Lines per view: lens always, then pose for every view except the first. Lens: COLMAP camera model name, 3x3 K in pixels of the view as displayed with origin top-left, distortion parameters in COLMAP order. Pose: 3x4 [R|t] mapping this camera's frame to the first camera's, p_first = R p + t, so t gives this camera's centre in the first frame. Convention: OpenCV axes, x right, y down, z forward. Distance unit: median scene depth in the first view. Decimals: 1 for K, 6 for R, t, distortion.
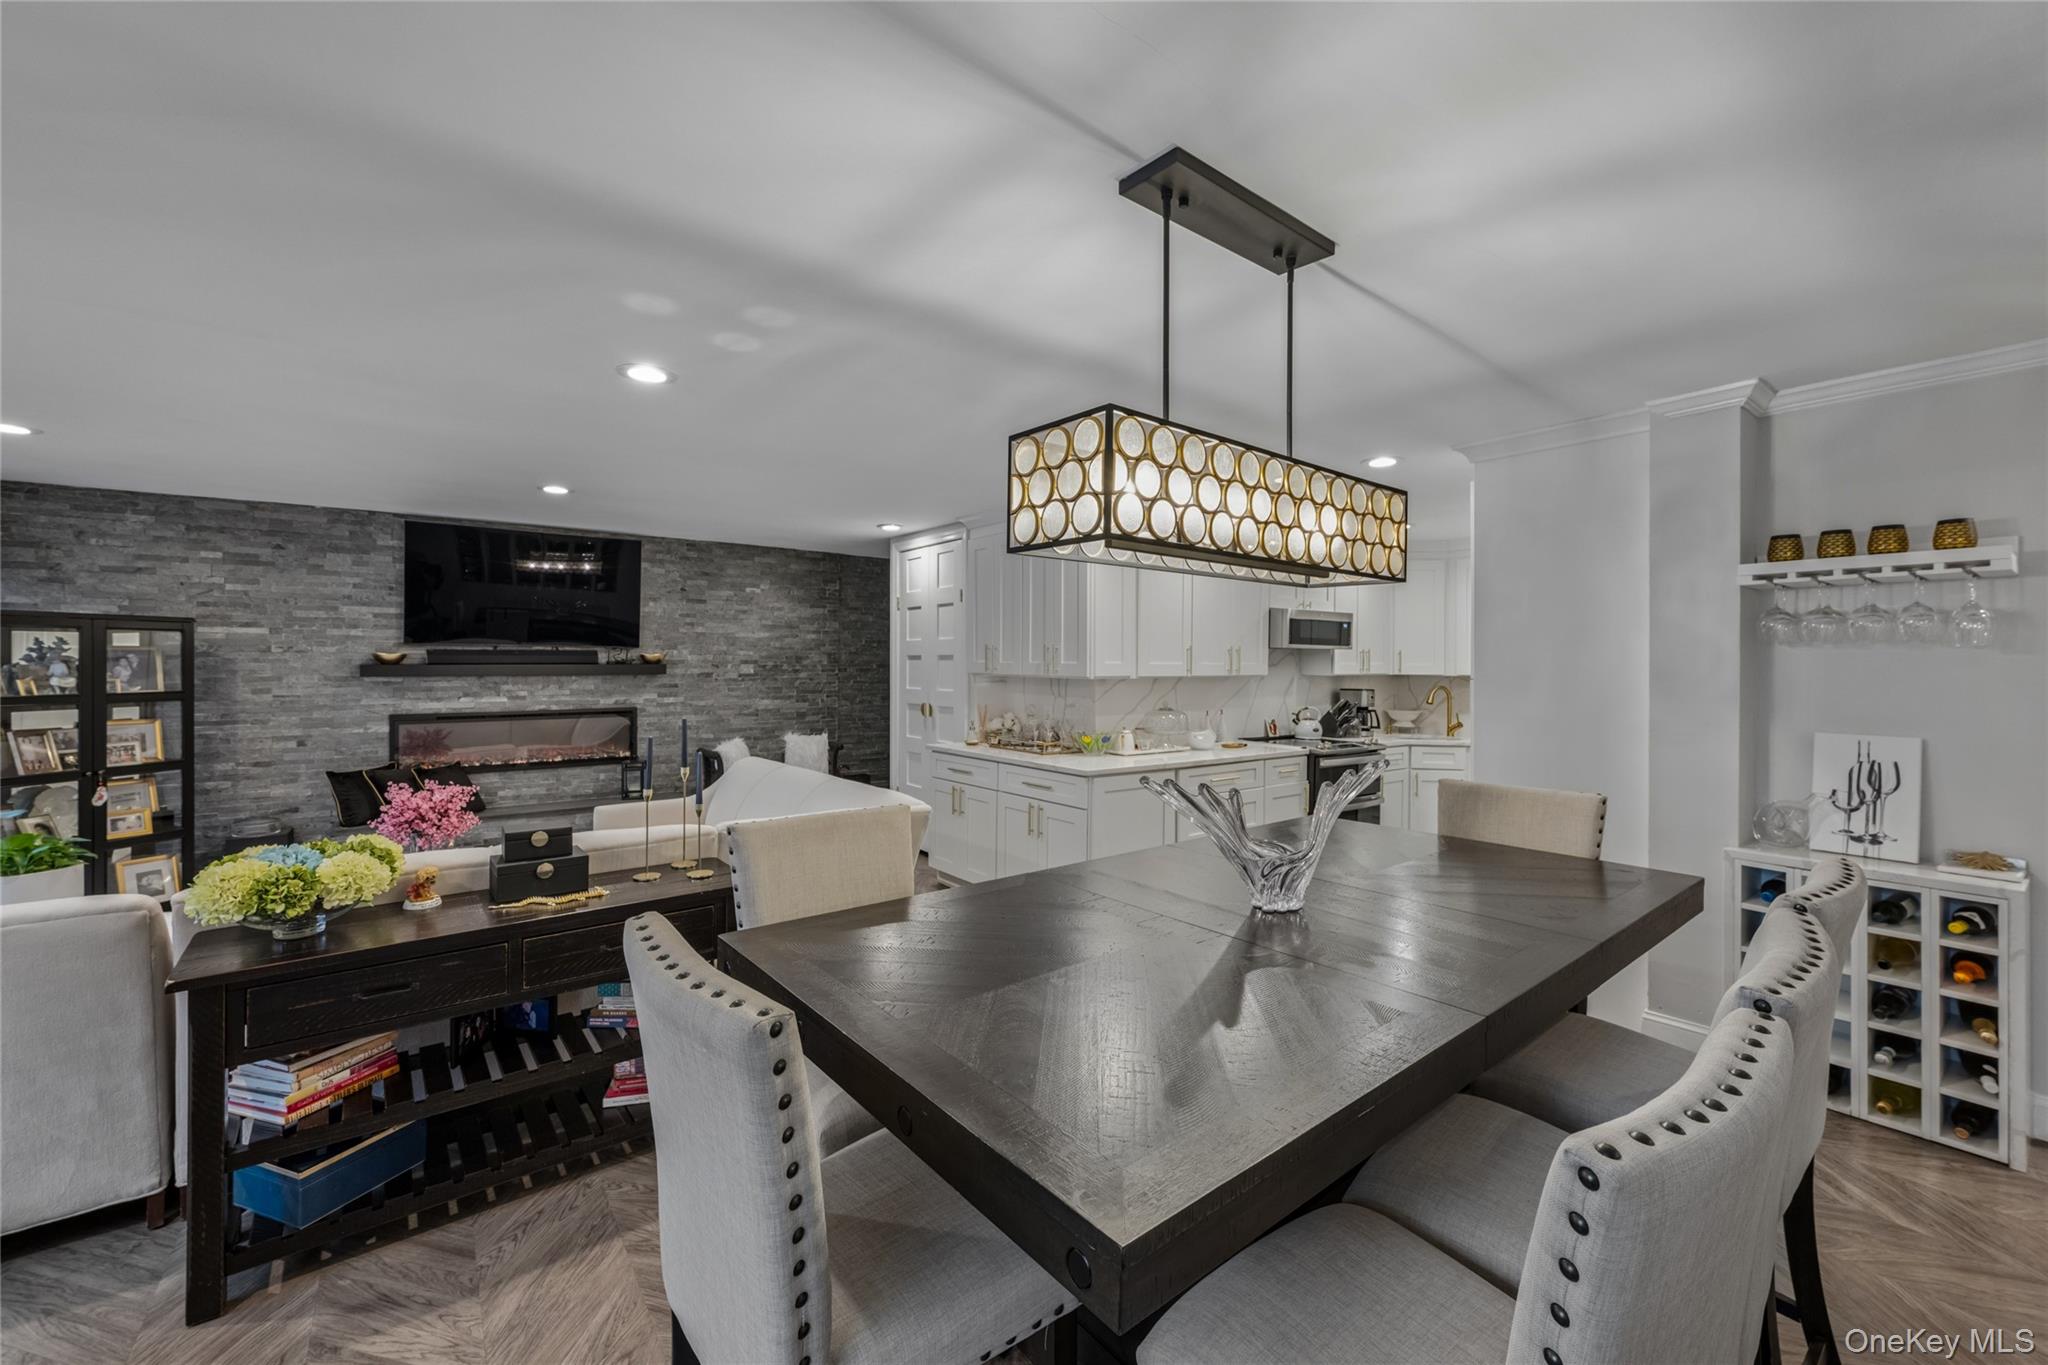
lens RADIAL K [[824.9, 0, 1017.1], [0, 824.9, 664.2], [0, 0, 1]] dist [0.010336, 0.000127]
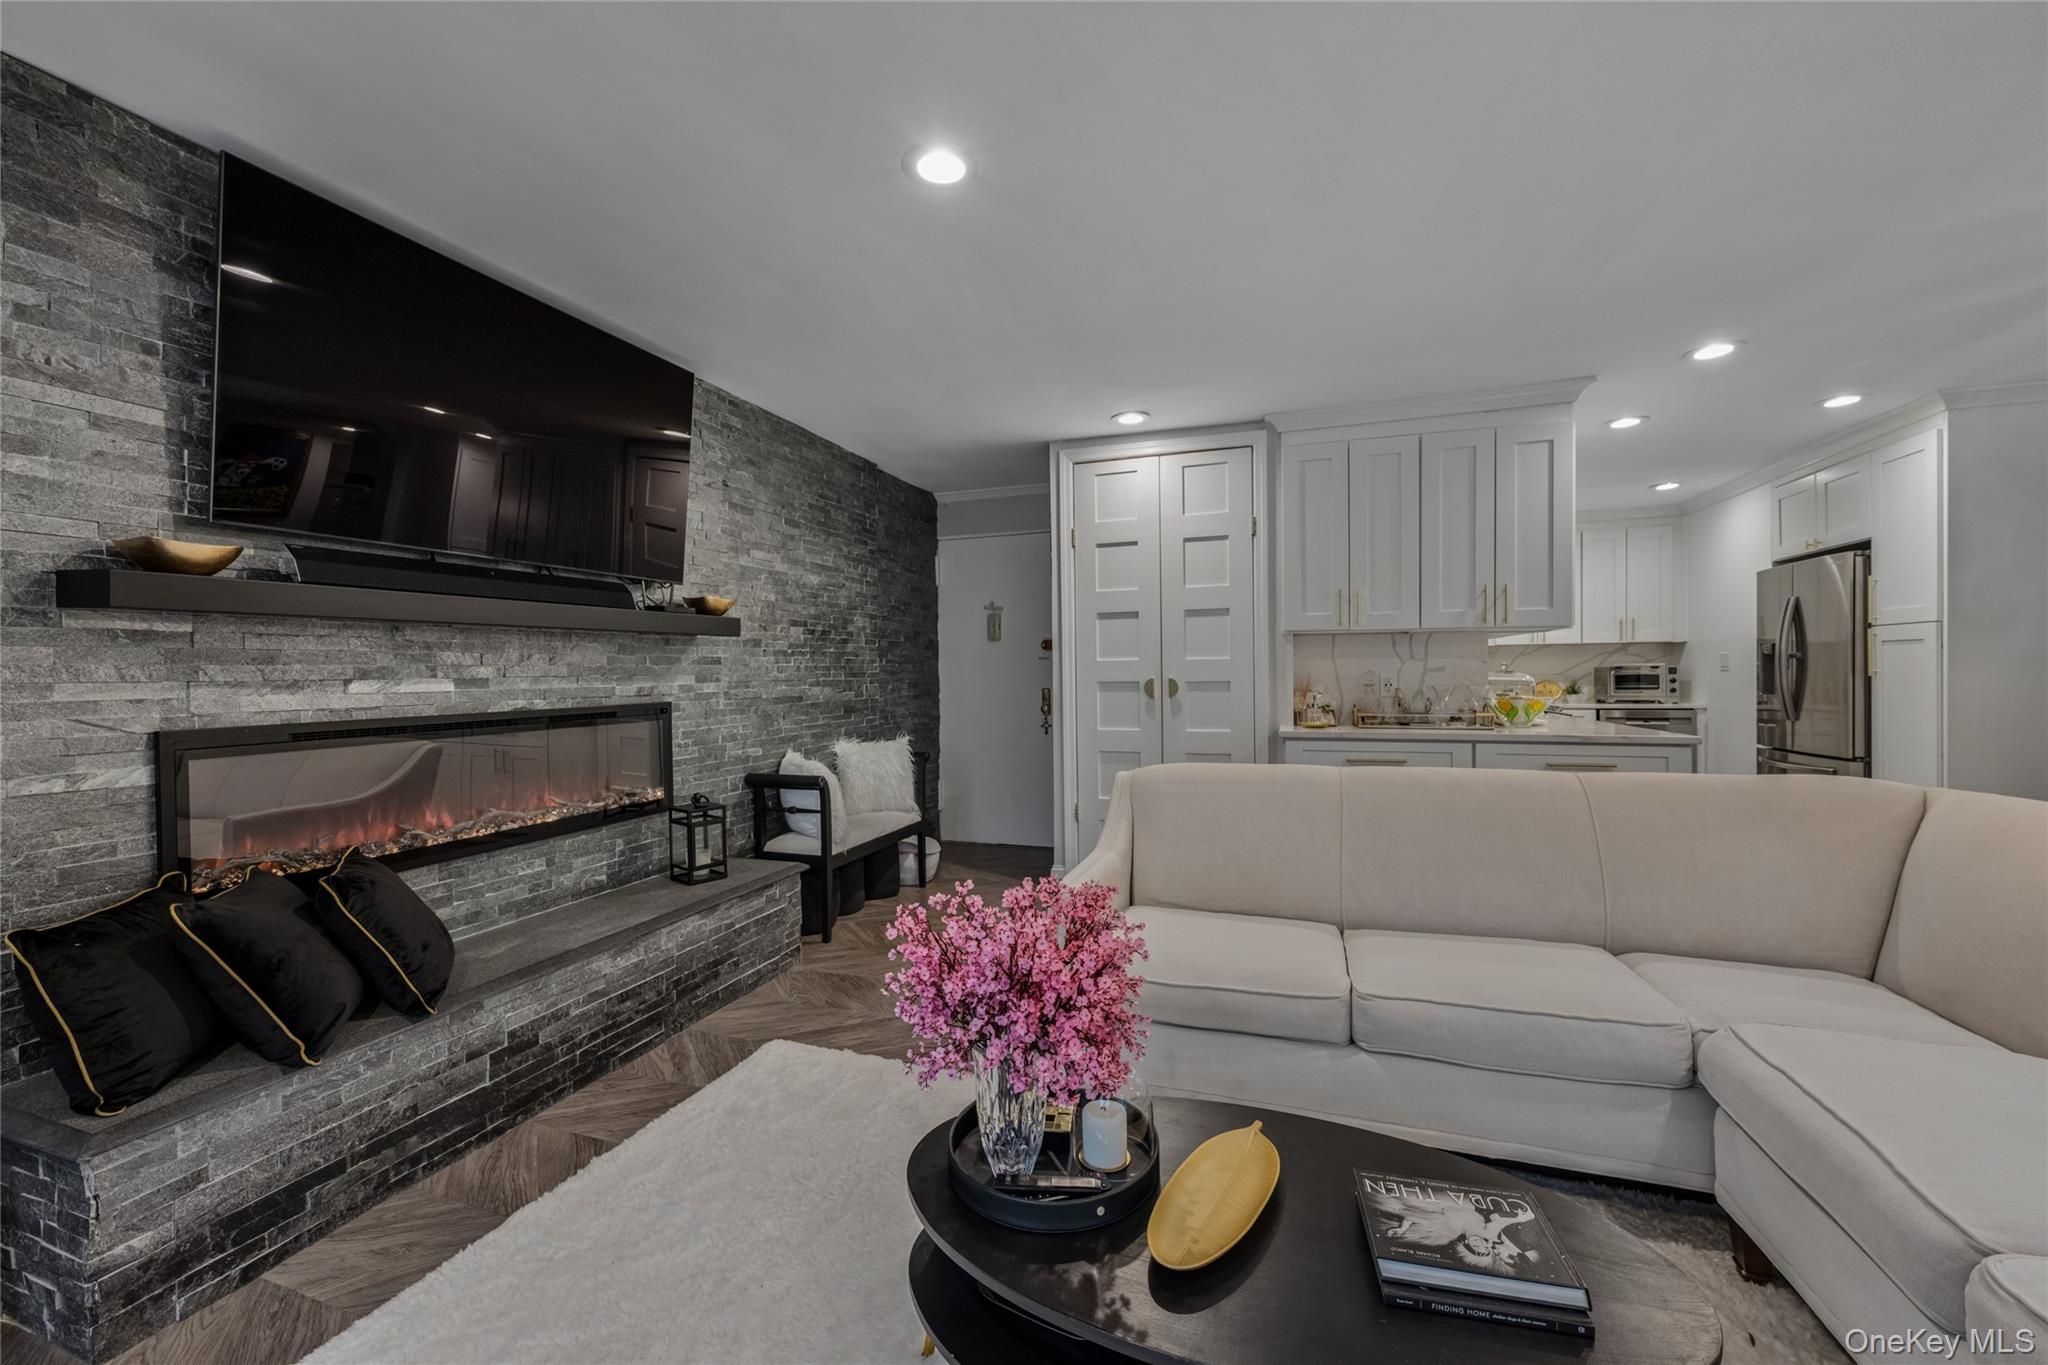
lens RADIAL K [[824.9, 0, 1014.1], [0, 824.9, 677.6], [0, 0, 1]] dist [0.010336, 0.000127]
pose [[0.820289, -0.017129, 0.571692, -0.623485], [0.015180, 0.999851, 0.008177, 0.039331], [-0.571748, 0.001971, 0.820427, 0.497823]]
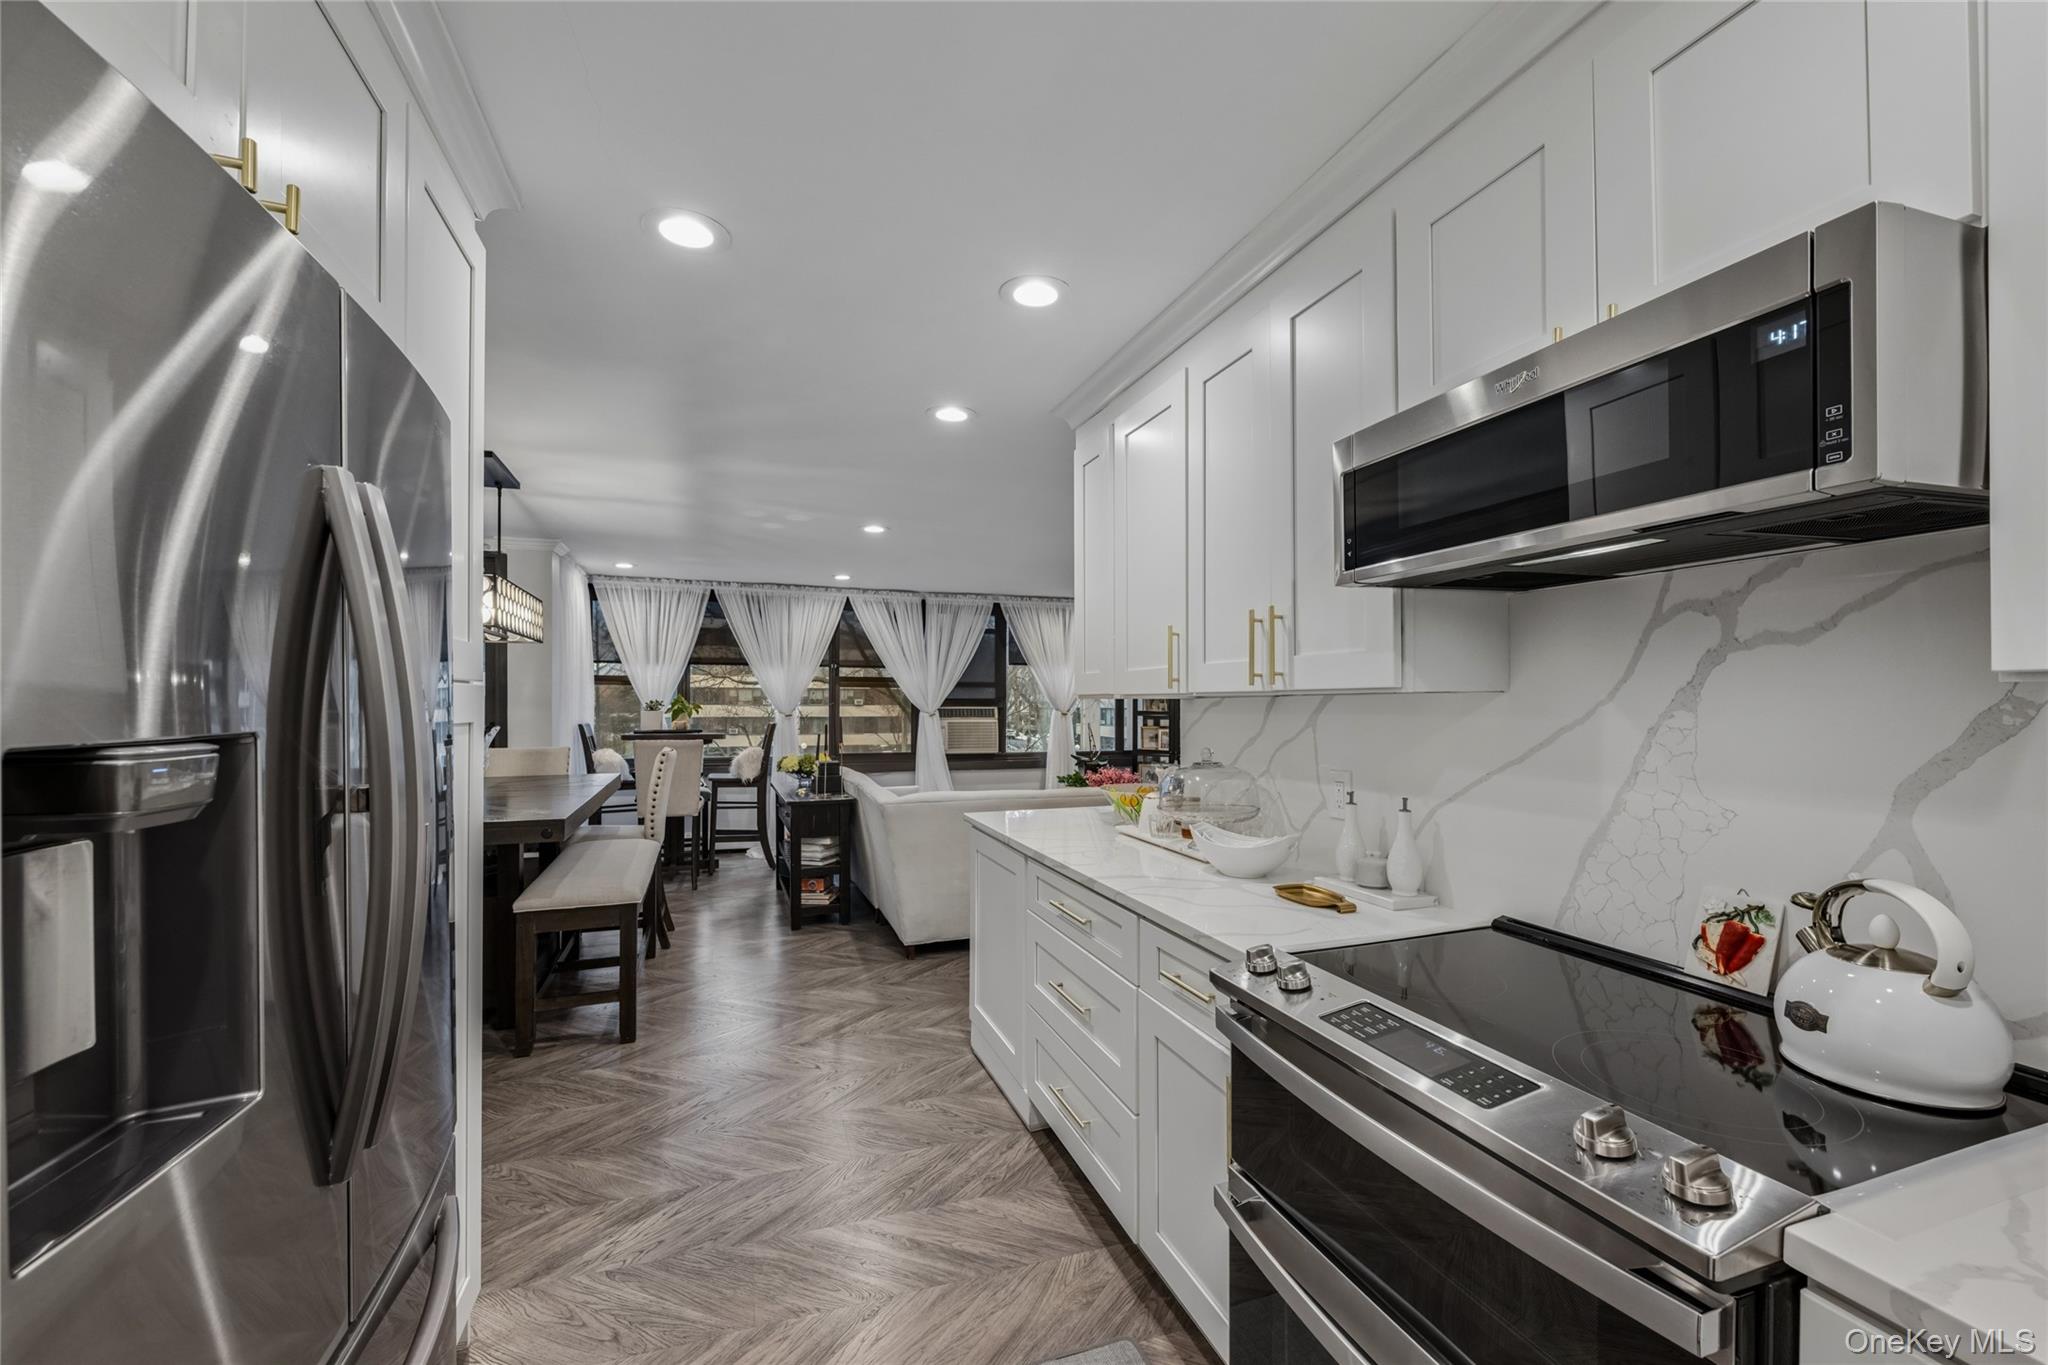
lens RADIAL K [[824.9, 0, 1032.1], [0, 824.9, 702.2], [0, 0, 1]] dist [0.010336, 0.000127]
pose [[-0.282108, -0.005878, -0.959365, 0.551752], [-0.006666, 0.999969, -0.004166, 0.018894], [0.959360, 0.005219, -0.282138, 0.880189]]
